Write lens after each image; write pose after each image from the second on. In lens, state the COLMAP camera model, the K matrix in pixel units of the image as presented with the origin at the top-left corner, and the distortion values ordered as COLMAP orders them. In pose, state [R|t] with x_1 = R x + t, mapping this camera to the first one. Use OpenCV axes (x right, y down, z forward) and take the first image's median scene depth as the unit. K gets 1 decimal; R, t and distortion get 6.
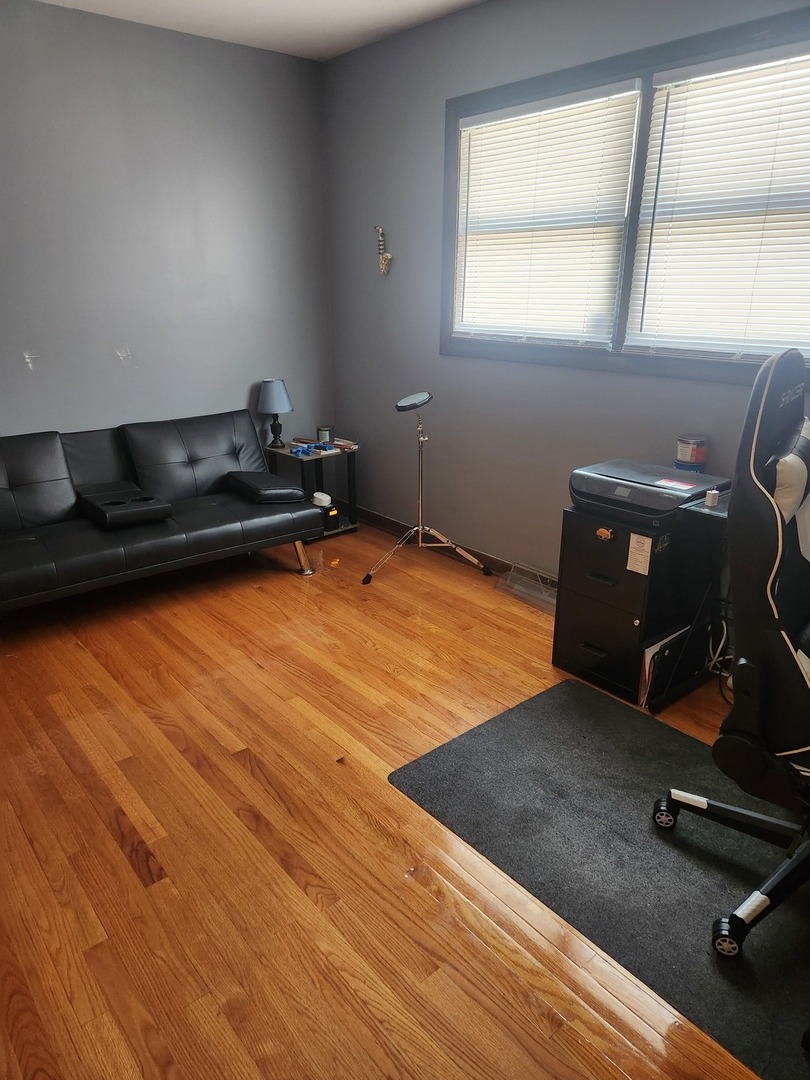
lens RADIAL K [[730.7, 0, 403.2], [0, 730.7, 540.3], [0, 0, 1]] dist [0.070204, -0.014738]
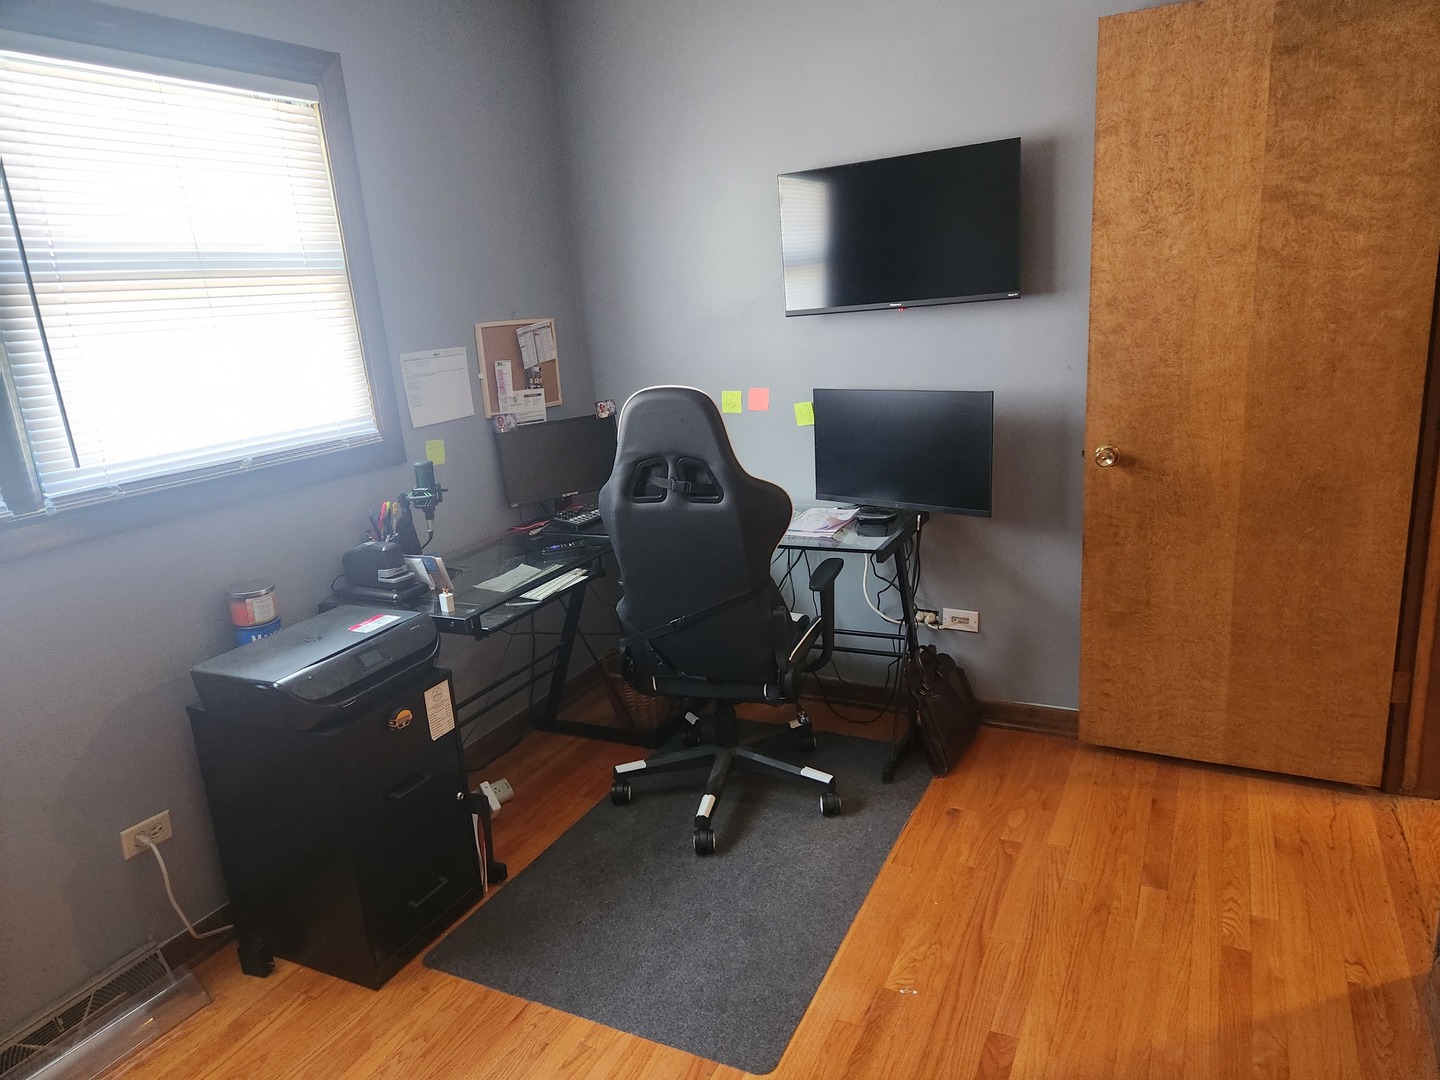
lens RADIAL K [[974.3, 0, 717.5], [0, 974.3, 540.1], [0, 0, 1]] dist [0.070204, -0.014738]
pose [[-0.388548, -0.209354, 0.897330, -0.614412], [0.374789, 0.853740, 0.361470, -0.367568], [-0.841762, 0.476758, -0.253256, 0.915400]]
